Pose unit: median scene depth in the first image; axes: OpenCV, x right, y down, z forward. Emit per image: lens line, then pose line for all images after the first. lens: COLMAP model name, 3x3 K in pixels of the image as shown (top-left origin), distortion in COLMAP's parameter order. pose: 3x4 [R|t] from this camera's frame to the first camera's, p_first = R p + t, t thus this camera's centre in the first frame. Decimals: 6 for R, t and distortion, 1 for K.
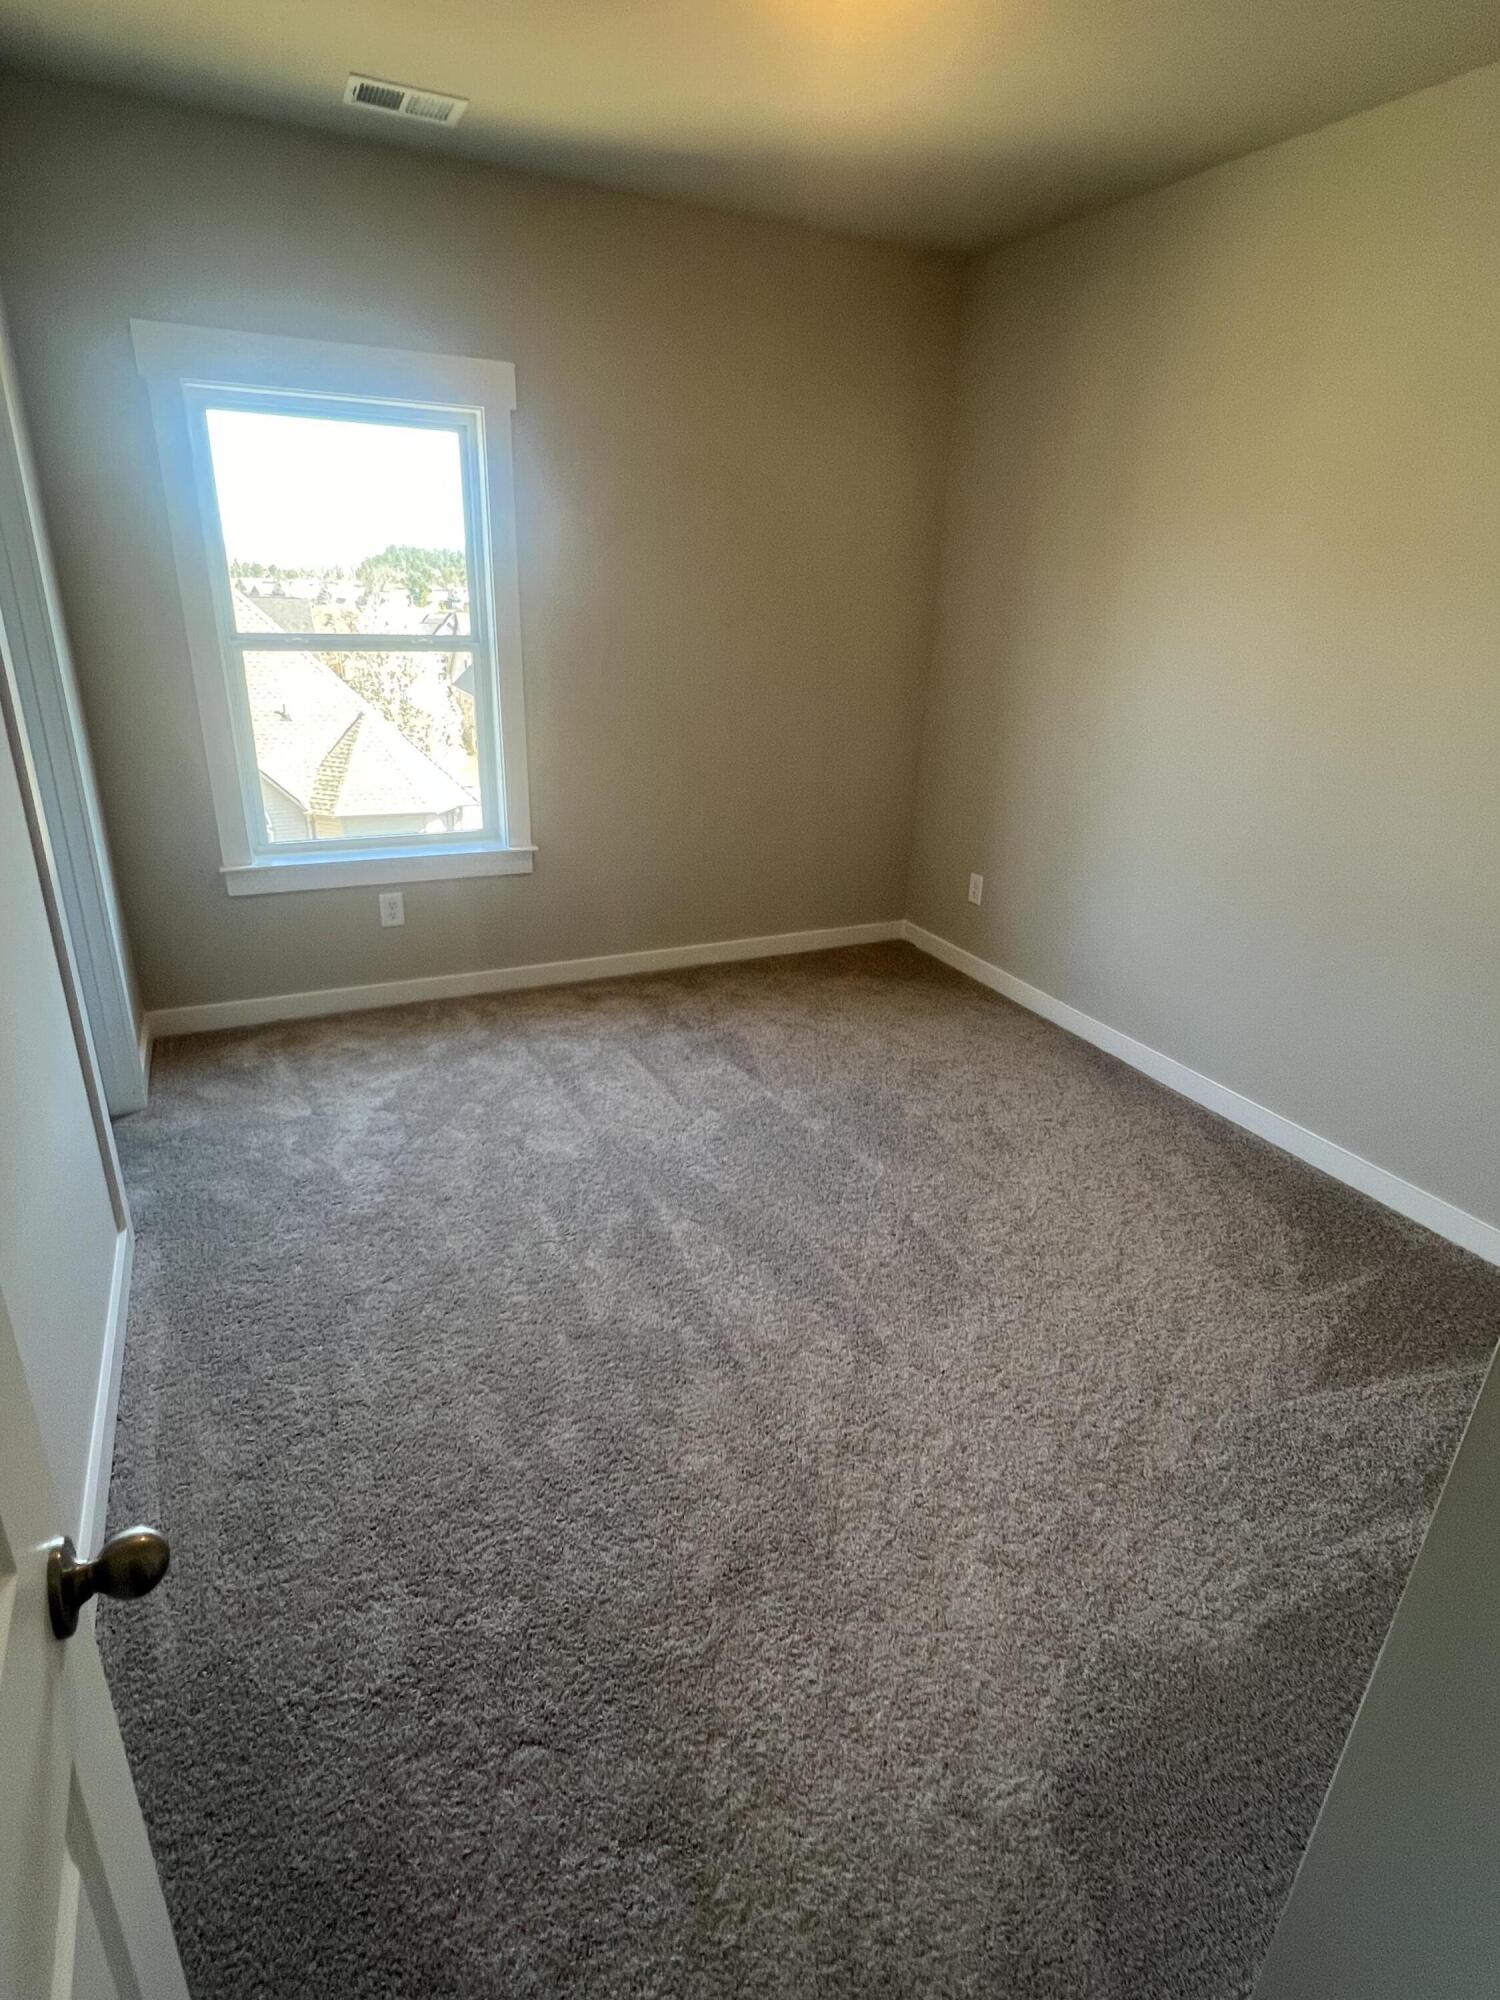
lens RADIAL K [[1035.6, 0, 753.5], [0, 1035.6, 1008.5], [0, 0, 1]] dist [-0.002261, -0.000353]
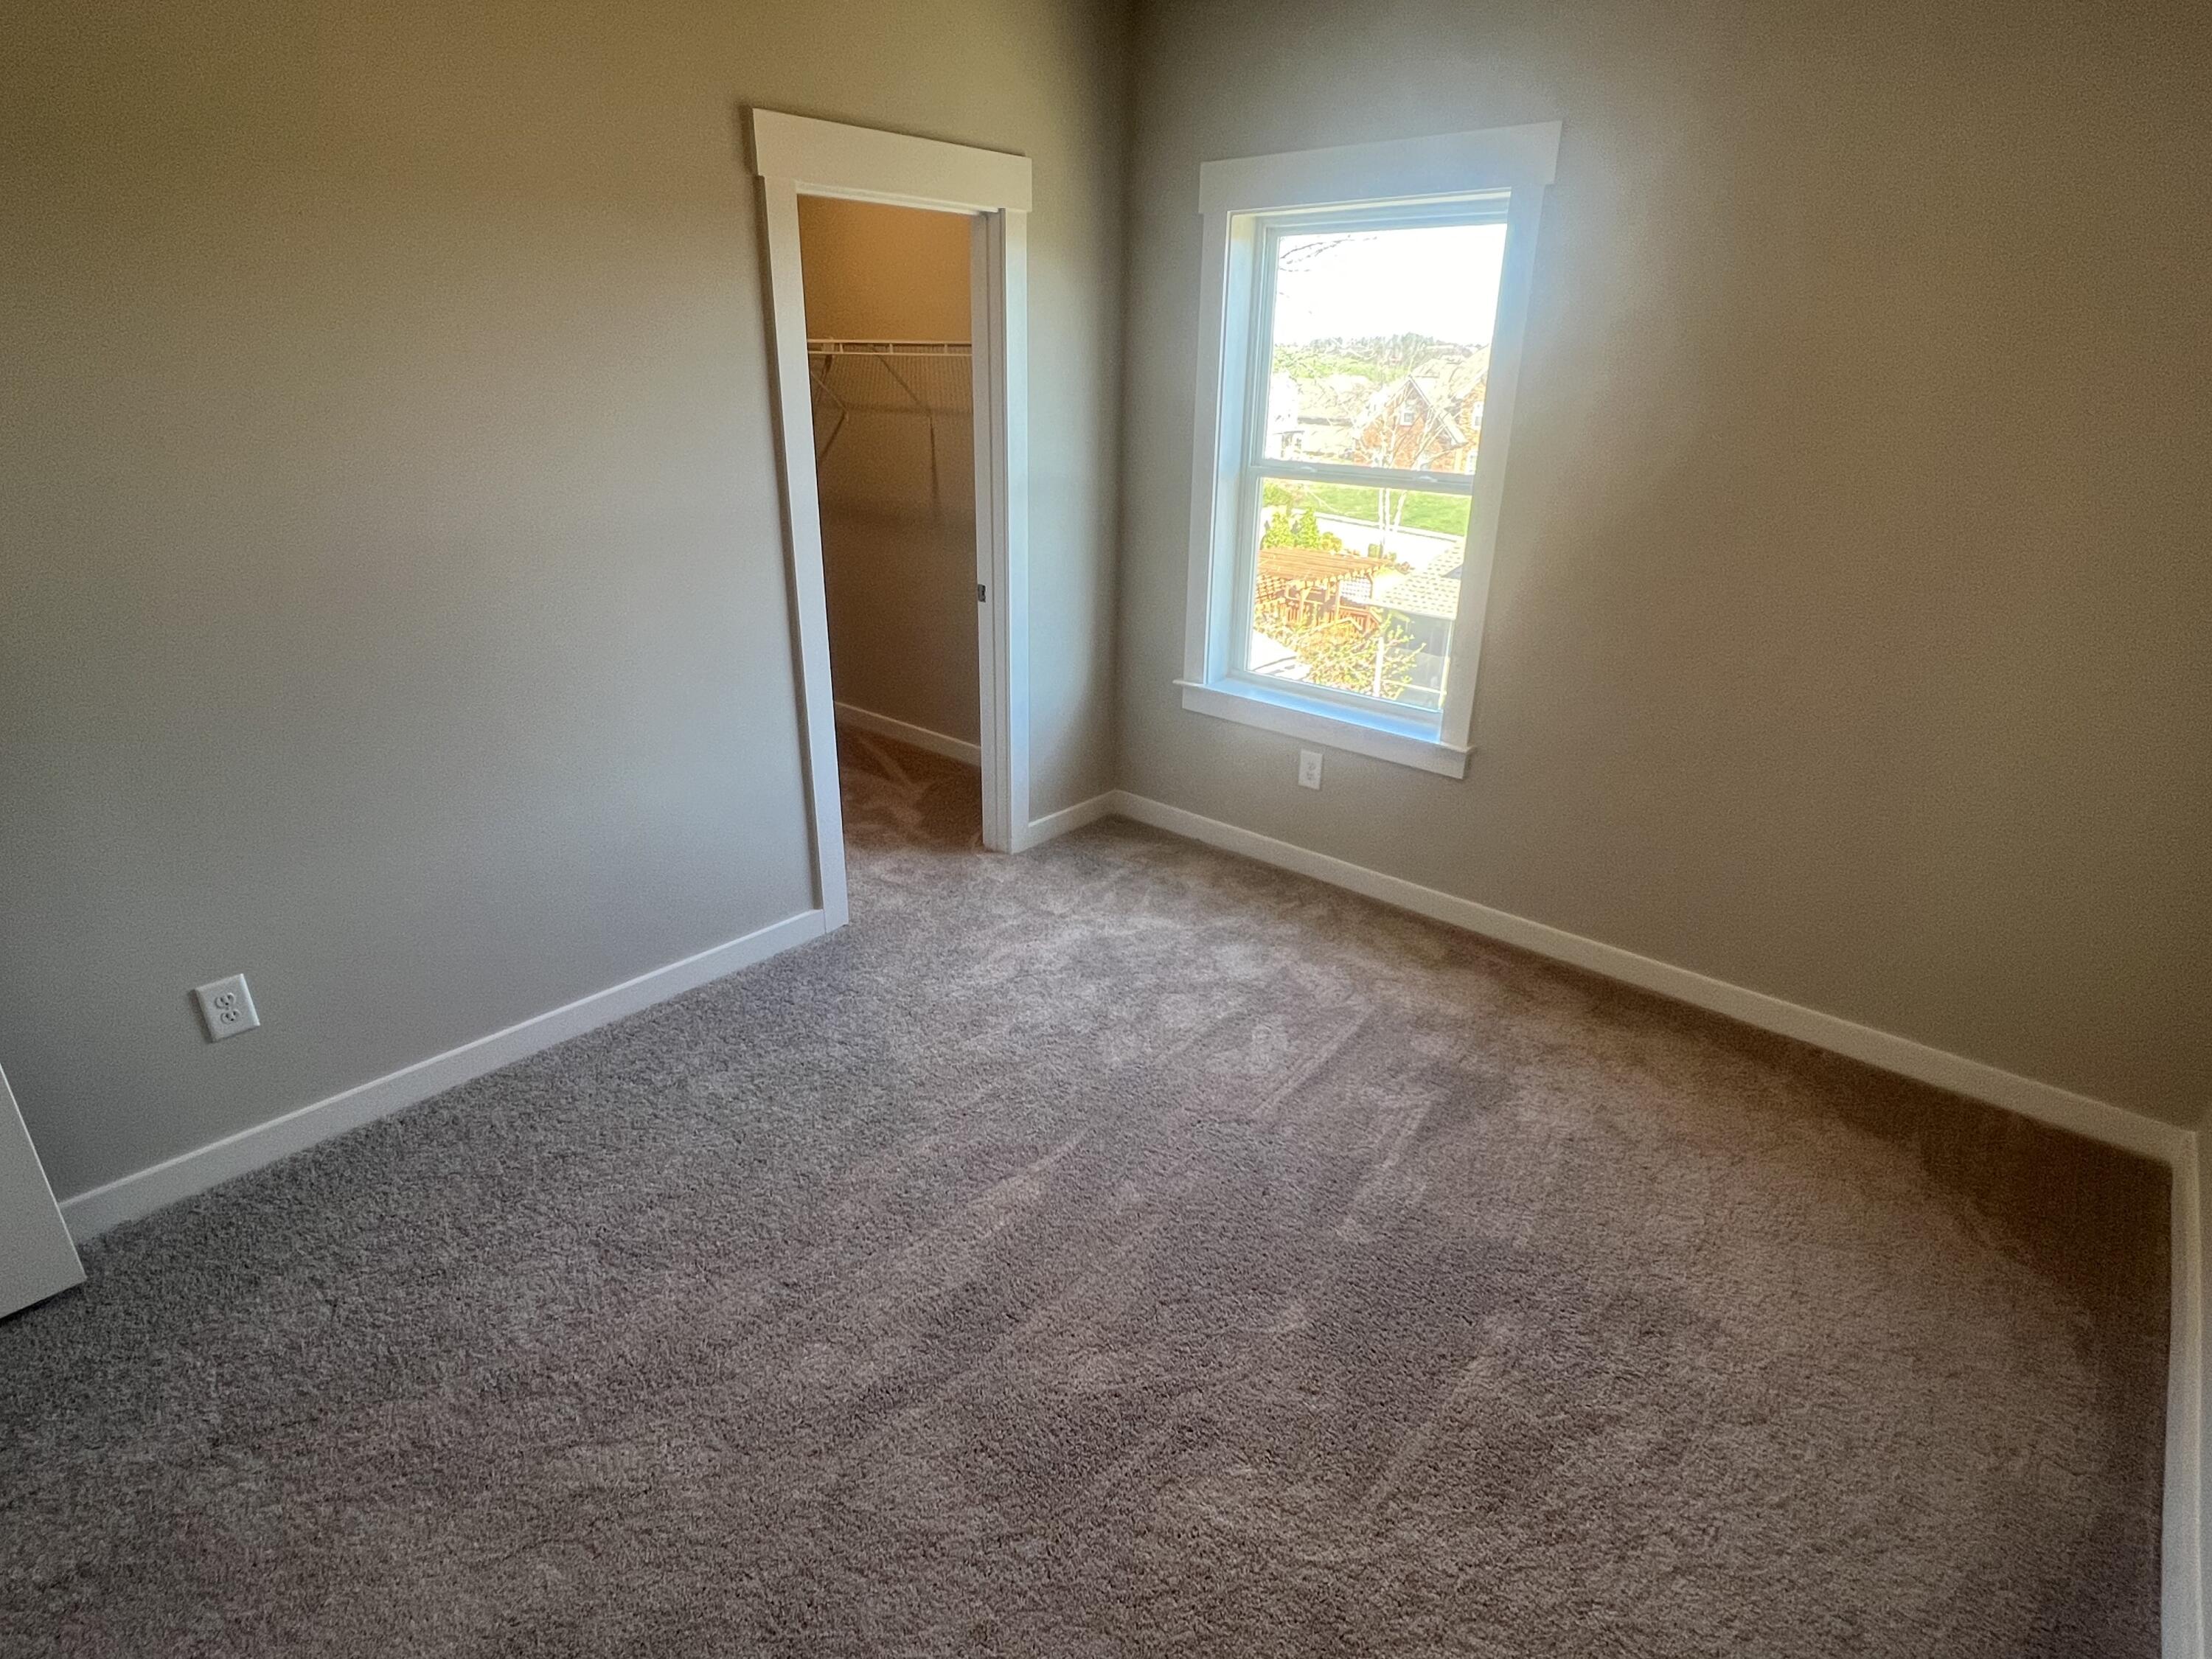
lens RADIAL K [[1145.4, 0, 1112.4], [0, 1145.4, 836.3], [0, 0, 1]] dist [-0.002261, -0.000353]
pose [[0.386577, 0.323441, -0.863681, 0.484494], [-0.357059, 0.915941, 0.183194, -0.171904], [0.850333, 0.237566, 0.469570, 0.423207]]
